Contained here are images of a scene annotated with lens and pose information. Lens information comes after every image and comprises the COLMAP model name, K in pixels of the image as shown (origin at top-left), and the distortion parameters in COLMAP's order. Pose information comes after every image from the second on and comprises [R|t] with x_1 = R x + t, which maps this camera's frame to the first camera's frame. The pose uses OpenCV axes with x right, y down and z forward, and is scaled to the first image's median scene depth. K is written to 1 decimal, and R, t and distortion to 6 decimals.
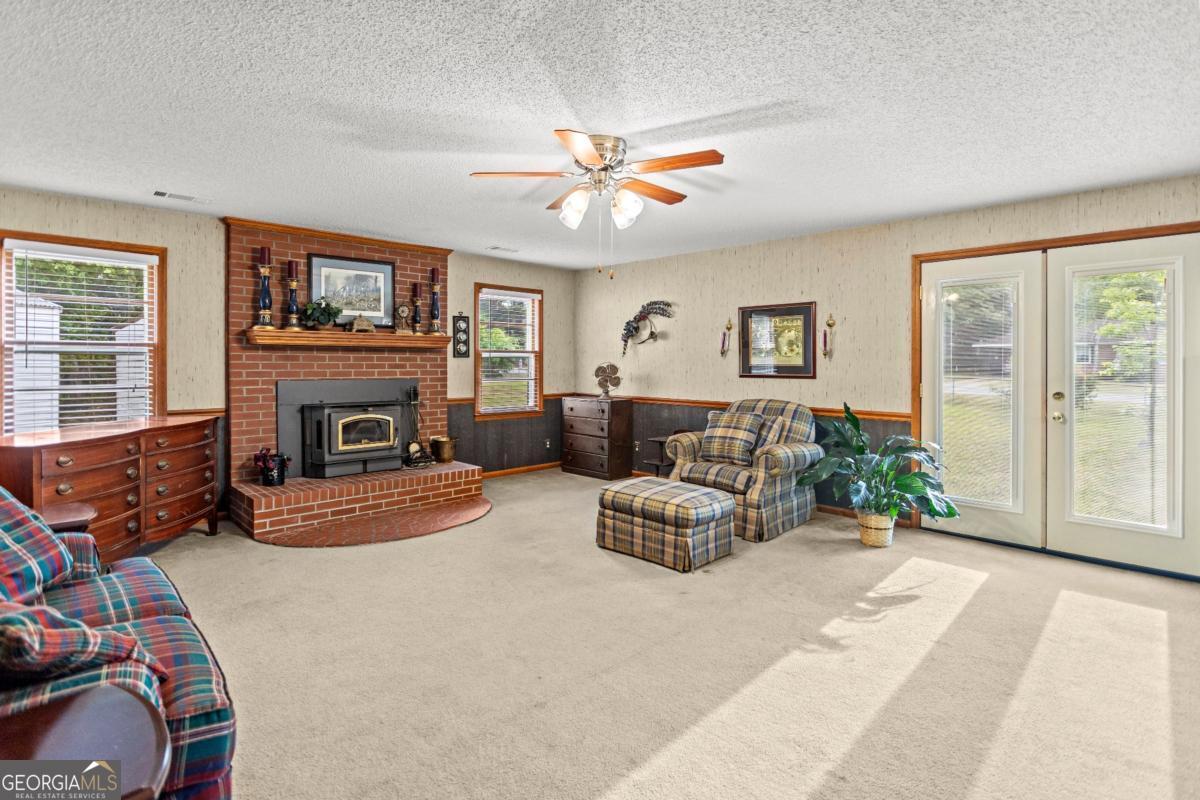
lens RADIAL K [[548.8, 0, 600.0], [0, 548.8, 400.0], [0, 0, 1]] dist [-0.023041, 0.009873]
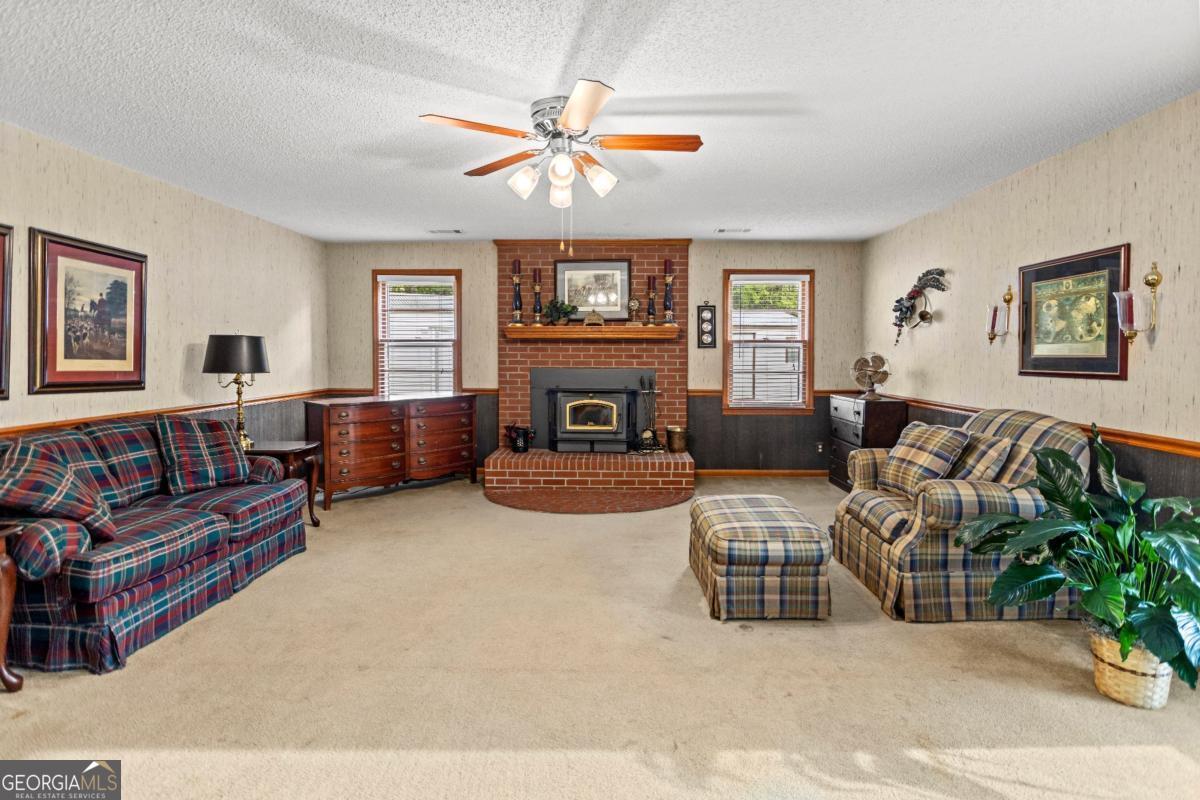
lens RADIAL K [[548.8, 0, 600.0], [0, 548.8, 400.0], [0, 0, 1]] dist [-0.023041, 0.009873]
pose [[0.728289, 0.056074, -0.682972, 0.350156], [-0.046610, 0.998392, 0.032268, -0.009987], [0.683683, 0.008332, 0.729732, 0.197584]]
